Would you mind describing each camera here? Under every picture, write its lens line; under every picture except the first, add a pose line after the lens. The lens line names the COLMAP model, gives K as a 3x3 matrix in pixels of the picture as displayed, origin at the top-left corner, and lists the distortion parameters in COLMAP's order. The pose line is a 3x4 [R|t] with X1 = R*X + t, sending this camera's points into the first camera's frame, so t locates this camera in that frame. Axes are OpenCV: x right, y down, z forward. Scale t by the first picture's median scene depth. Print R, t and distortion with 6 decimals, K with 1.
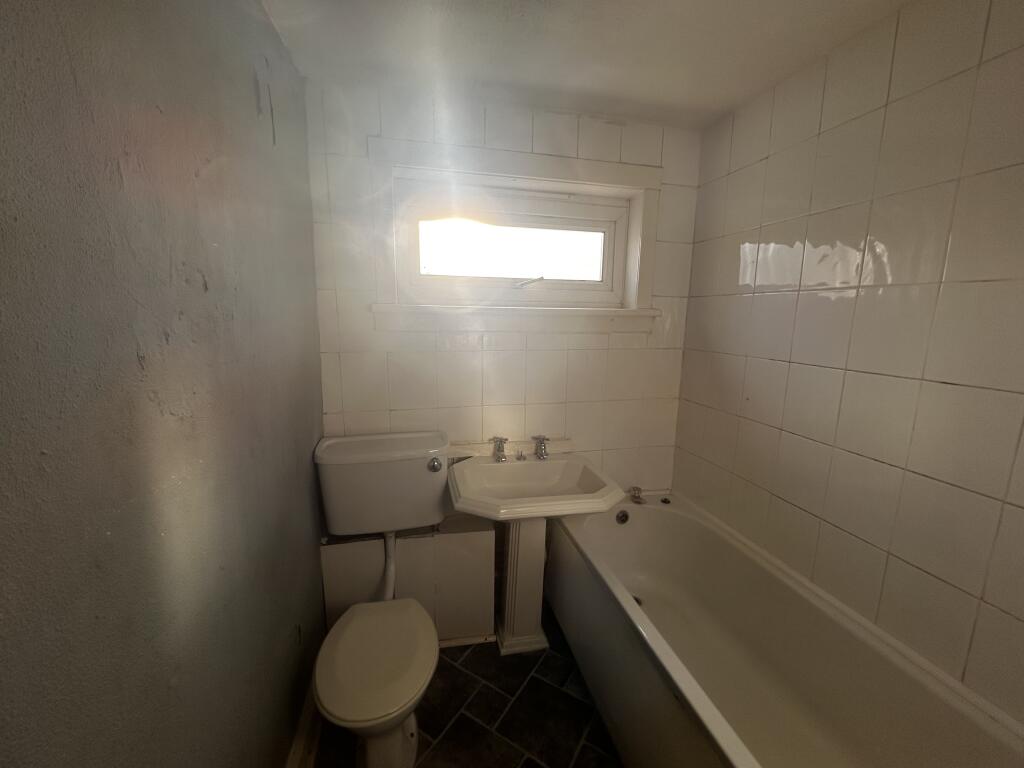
lens RADIAL K [[411.5, 0, 511.7], [0, 411.5, 380.6], [0, 0, 1]] dist [0.000994, 0.000059]
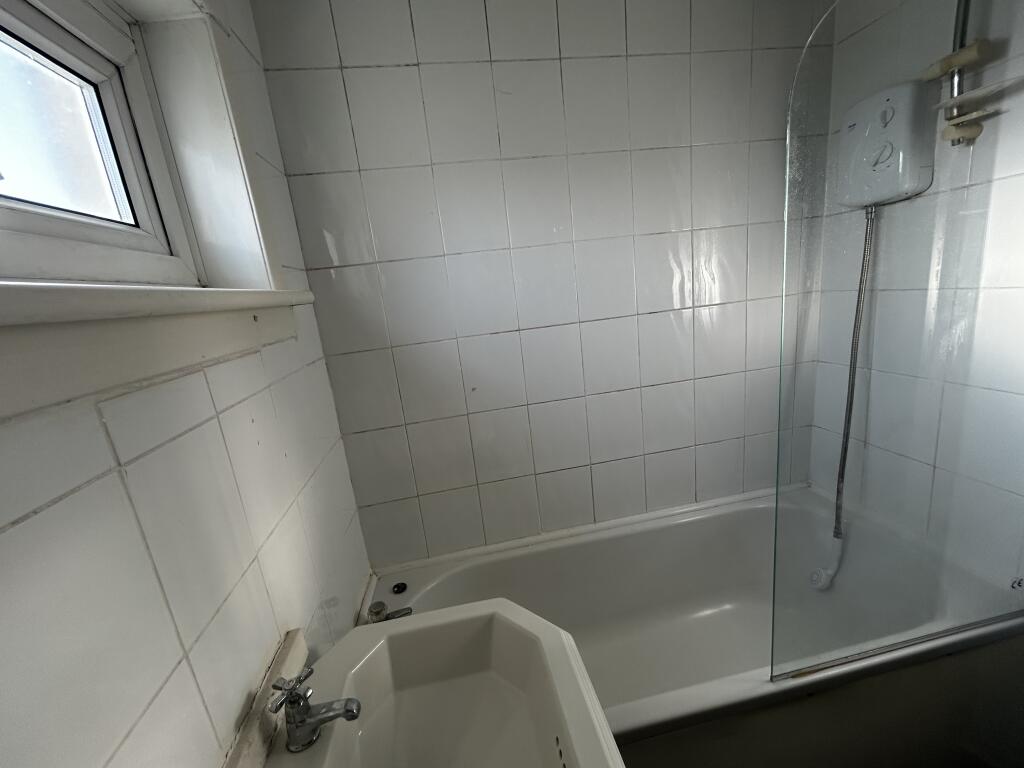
lens RADIAL K [[411.5, 0, 511.7], [0, 411.5, 380.6], [0, 0, 1]] dist [0.000994, 0.000059]
pose [[0.057705, -0.249825, 0.966570, -0.188145], [0.268700, 0.936343, 0.225970, -0.131296], [-0.961494, 0.246678, 0.121160, 0.828184]]
